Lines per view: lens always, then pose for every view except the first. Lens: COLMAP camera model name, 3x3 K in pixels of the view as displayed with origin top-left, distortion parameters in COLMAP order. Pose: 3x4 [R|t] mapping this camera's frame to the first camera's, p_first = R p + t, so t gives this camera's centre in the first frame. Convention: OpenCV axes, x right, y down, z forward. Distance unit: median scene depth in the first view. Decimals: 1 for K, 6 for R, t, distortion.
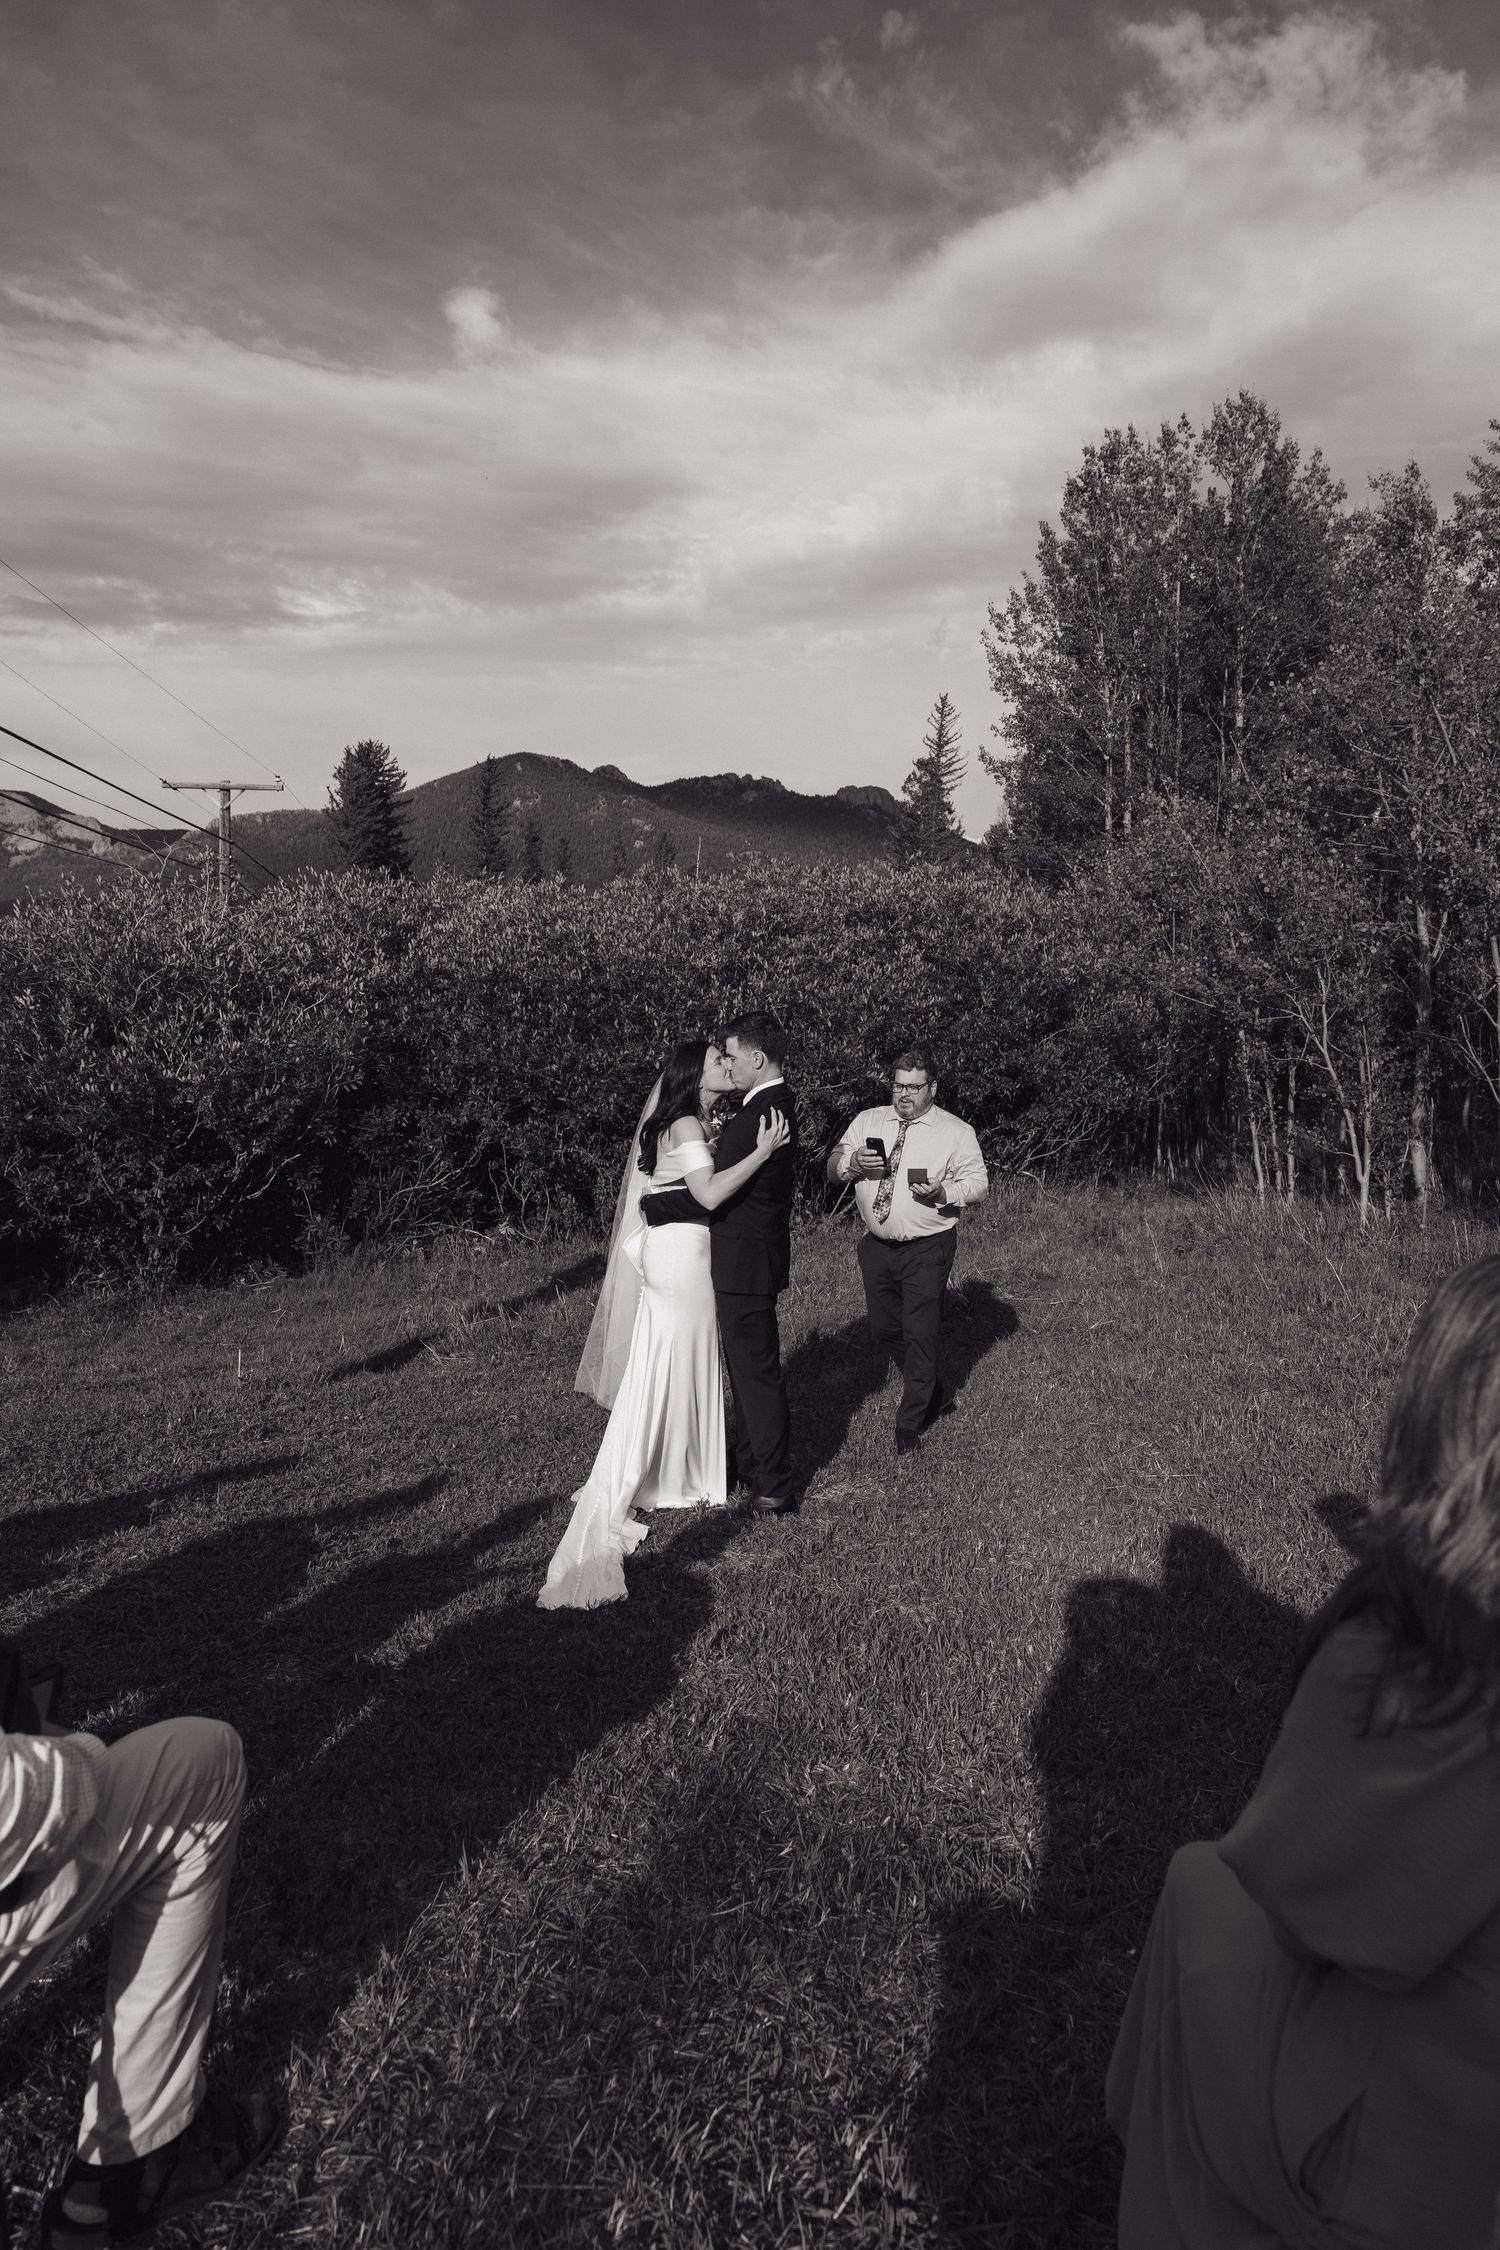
lens RADIAL K [[1513.5, 0, 757.7], [0, 1513.5, 1125.4], [0, 0, 1]] dist [0.016264, 0.001323]
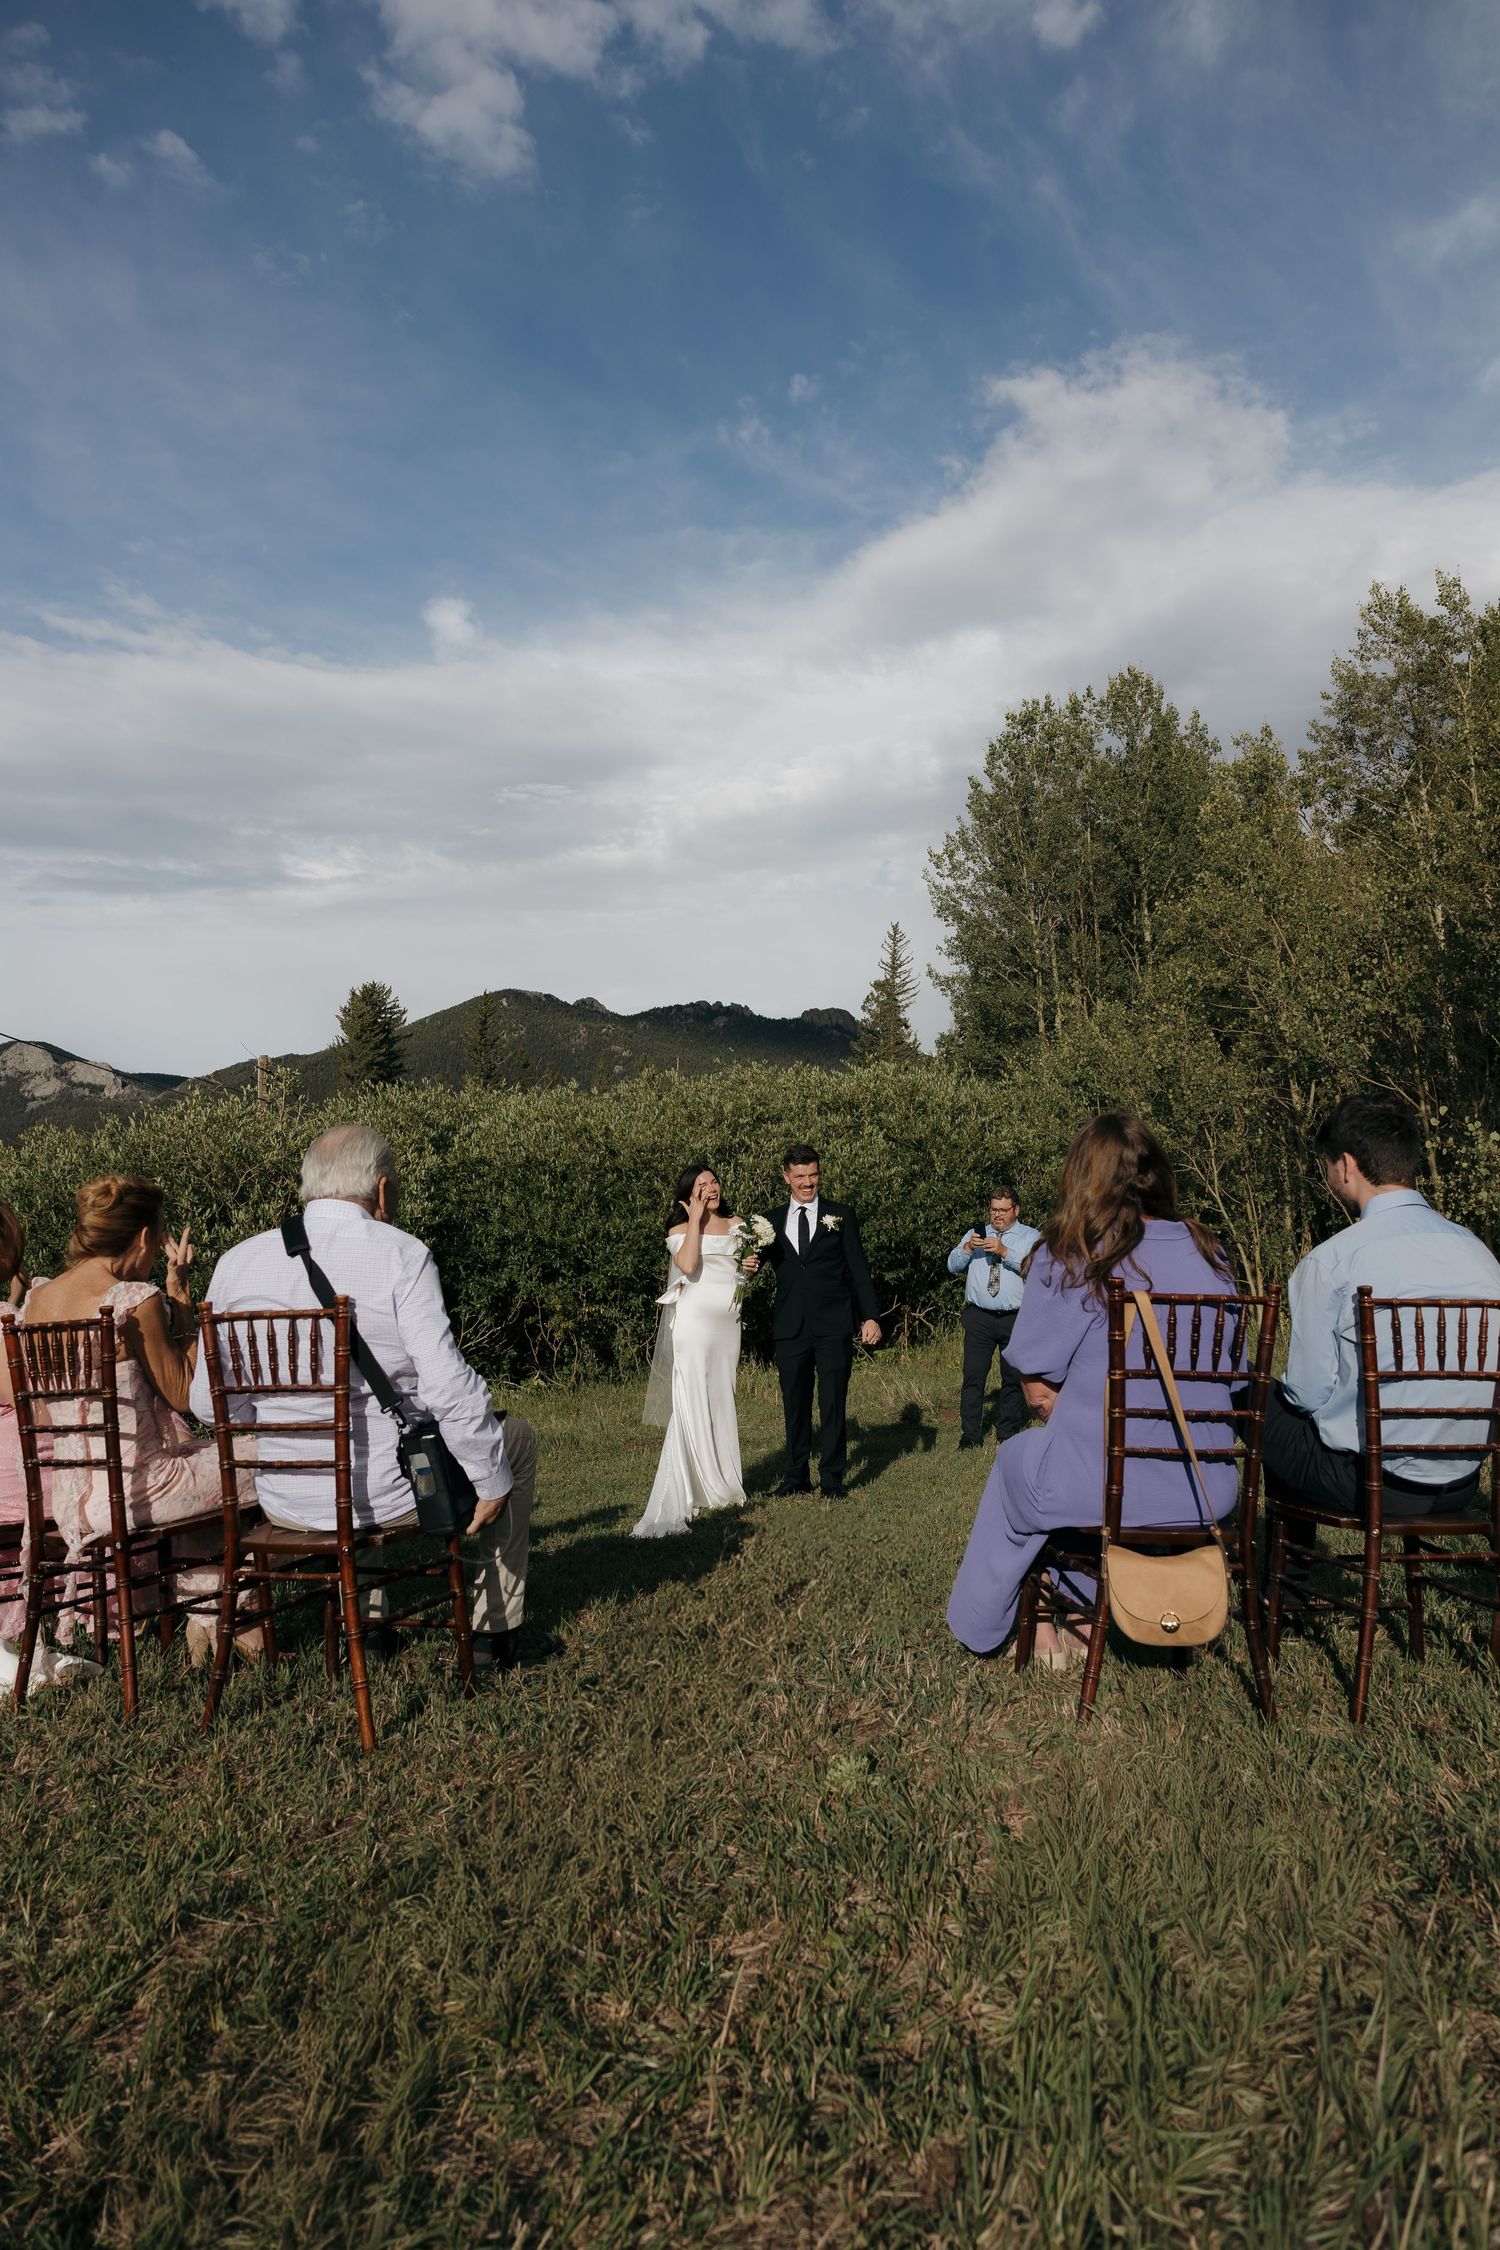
lens RADIAL K [[1509.3, 0, 741.4], [0, 1509.3, 1154.3], [0, 0, 1]] dist [0.007405, 0.004463]
pose [[0.999325, -0.035488, 0.009508, -0.013697], [0.036419, 0.990989, -0.128898, 0.048238], [-0.004848, 0.129157, 0.991612, -0.161992]]
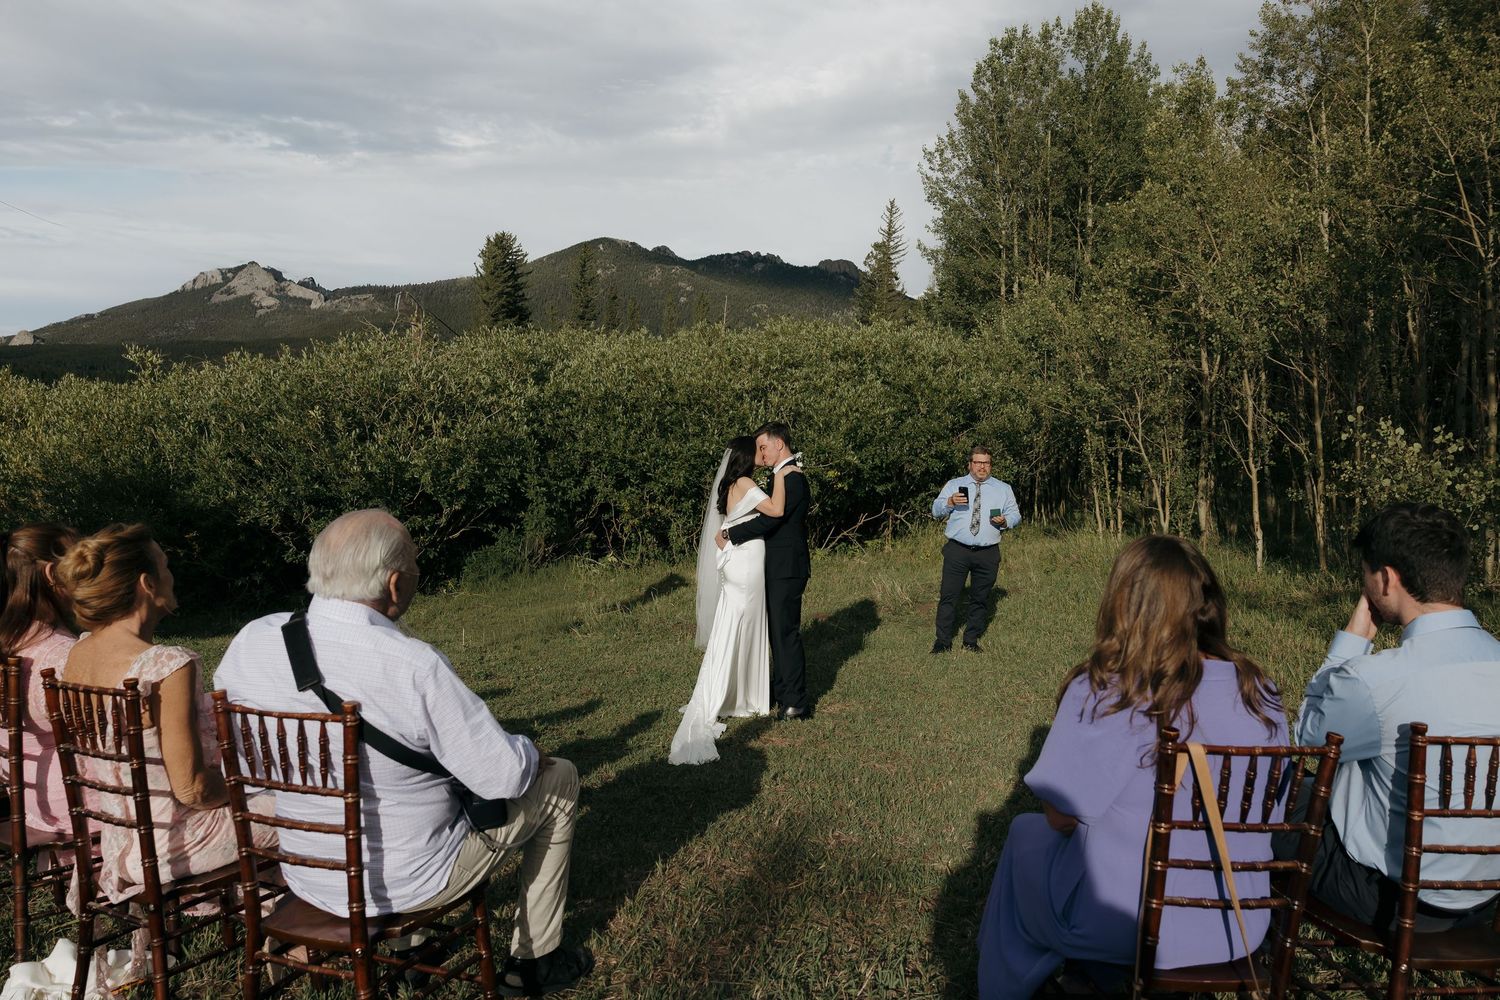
lens RADIAL K [[1056.6, 0, 750.0], [0, 1056.6, 500.0], [0, 0, 1]] dist [0.005627, 0.001863]
pose [[0.999946, -0.001532, -0.010236, -0.012862], [0.001605, 0.999973, 0.007144, 0.001381], [0.010225, -0.007160, 0.999922, -0.073267]]
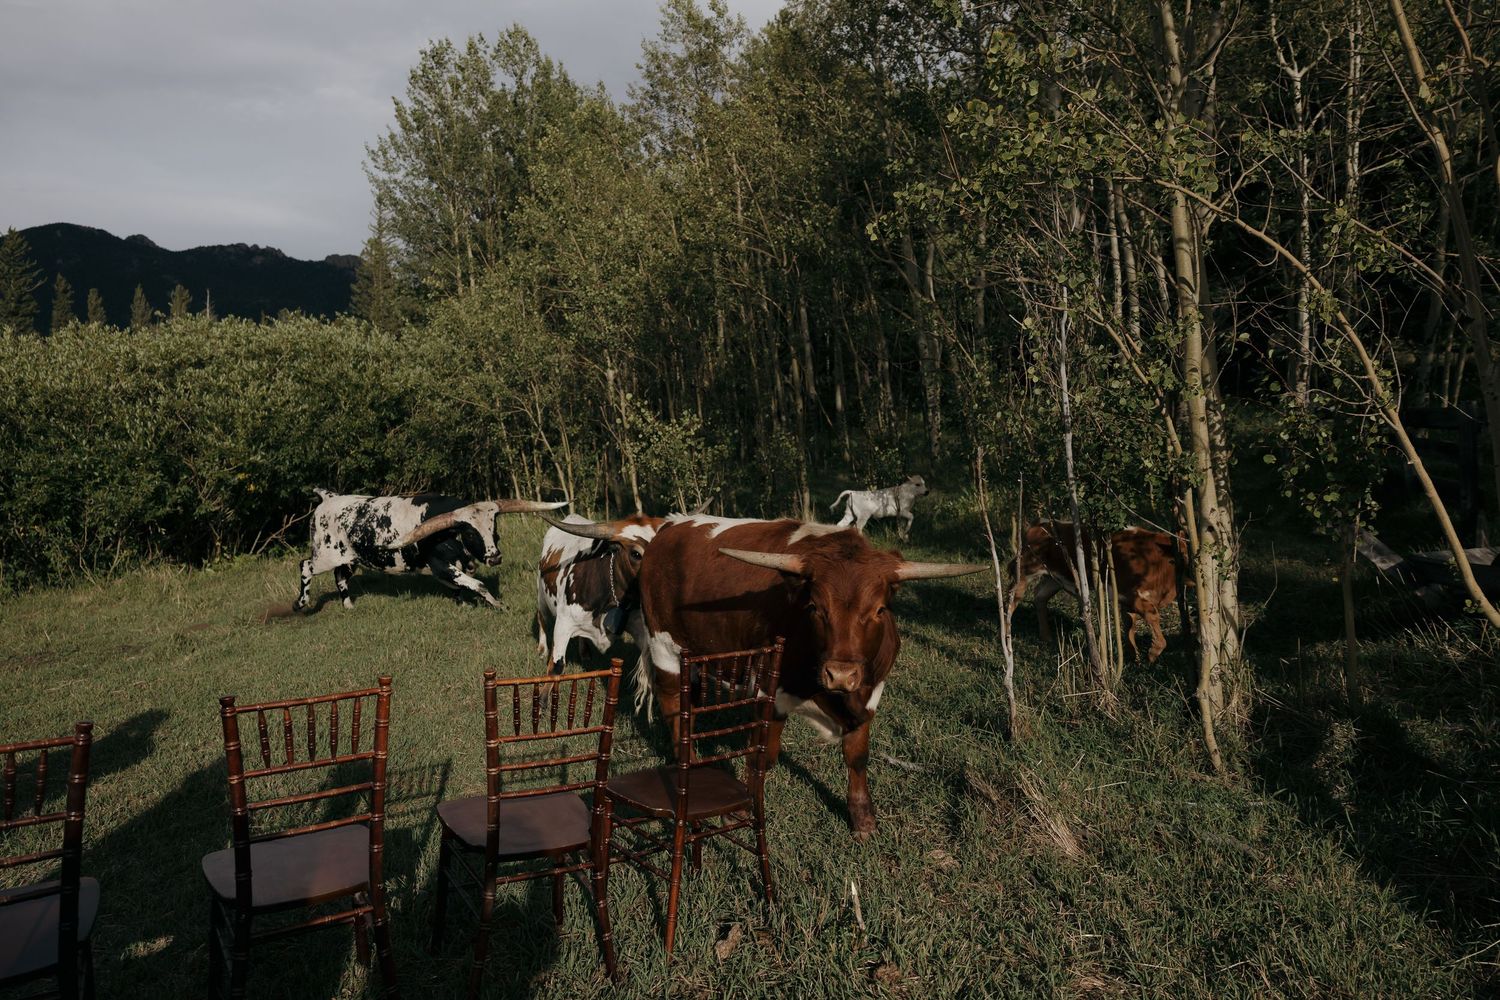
lens RADIAL K [[1006.2, 0, 752.7], [0, 1006.2, 476.7], [0, 0, 1]] dist [0.007405, 0.004463]
pose [[0.917414, -0.070158, 0.391701, 0.118539], [0.070480, 0.997421, 0.013576, 0.004011], [-0.391643, 0.015153, 0.919993, -0.104625]]
